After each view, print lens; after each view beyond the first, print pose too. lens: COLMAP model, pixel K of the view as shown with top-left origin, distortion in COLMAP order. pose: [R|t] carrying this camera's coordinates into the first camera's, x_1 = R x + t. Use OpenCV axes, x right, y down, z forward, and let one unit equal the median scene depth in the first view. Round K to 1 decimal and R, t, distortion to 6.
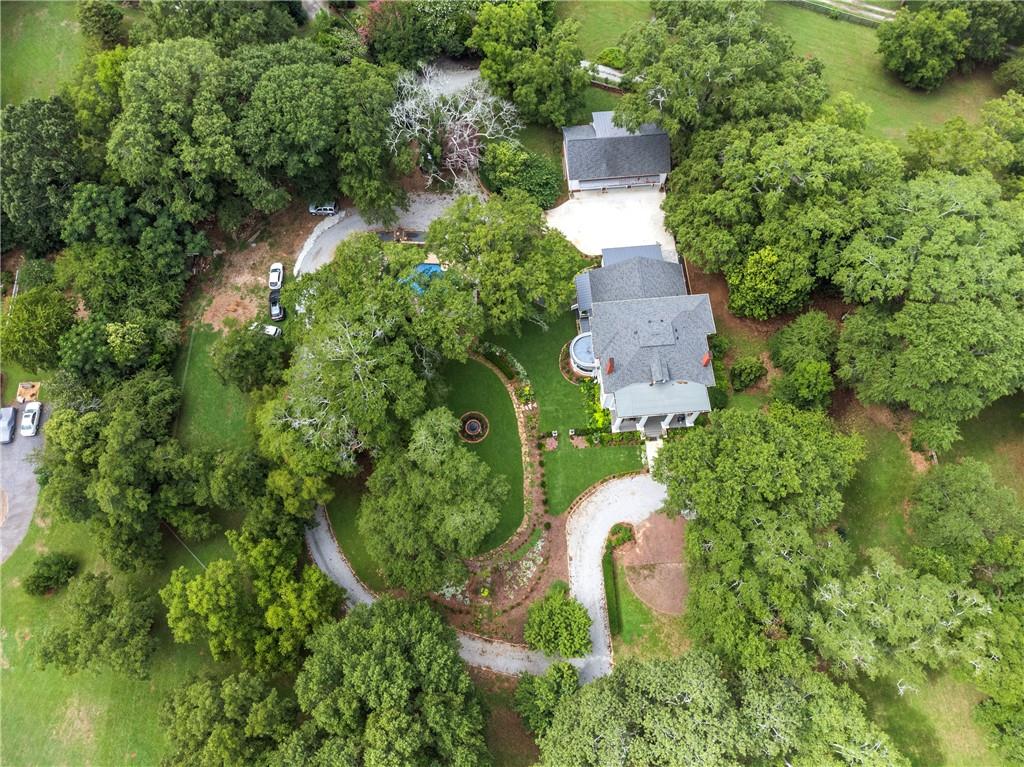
lens RADIAL K [[721.9, 0, 514.4], [0, 721.9, 383.4], [0, 0, 1]] dist [0.001060, 0.004747]
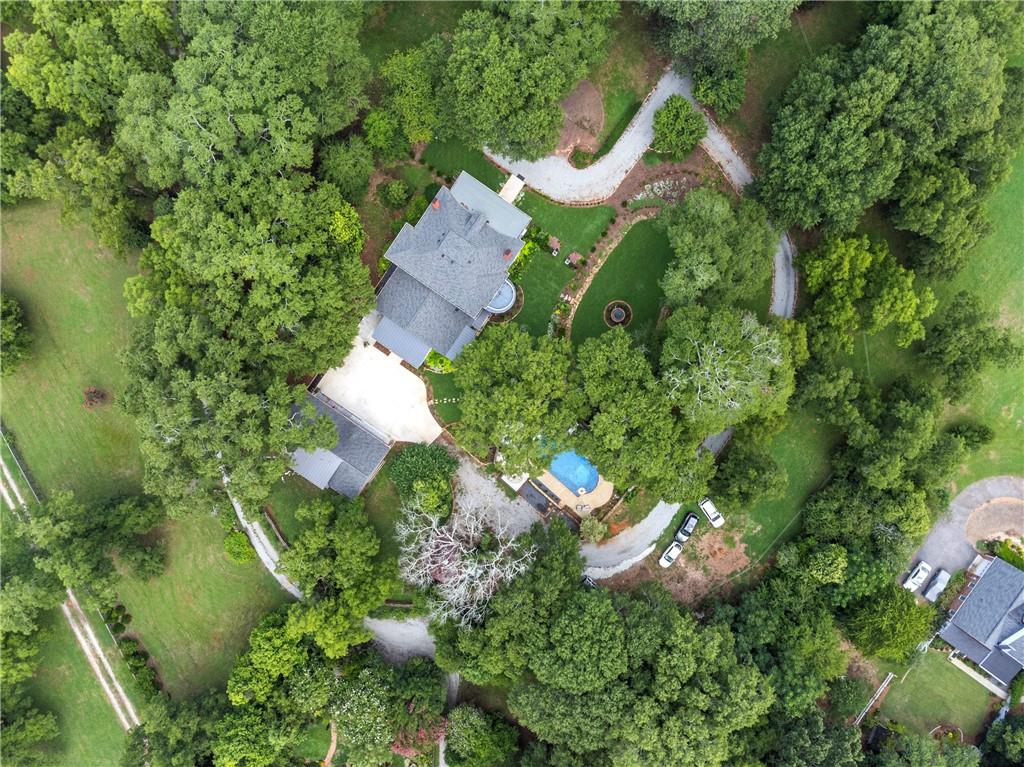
lens RADIAL K [[721.9, 0, 512.1], [0, 721.9, 387.0], [0, 0, 1]] dist [0.001060, 0.004747]
pose [[-0.773698, -0.633555, 0.000076, -0.000849], [0.596948, -0.728952, 0.335086, -0.503129], [-0.212240, 0.259300, 0.942188, 0.008226]]
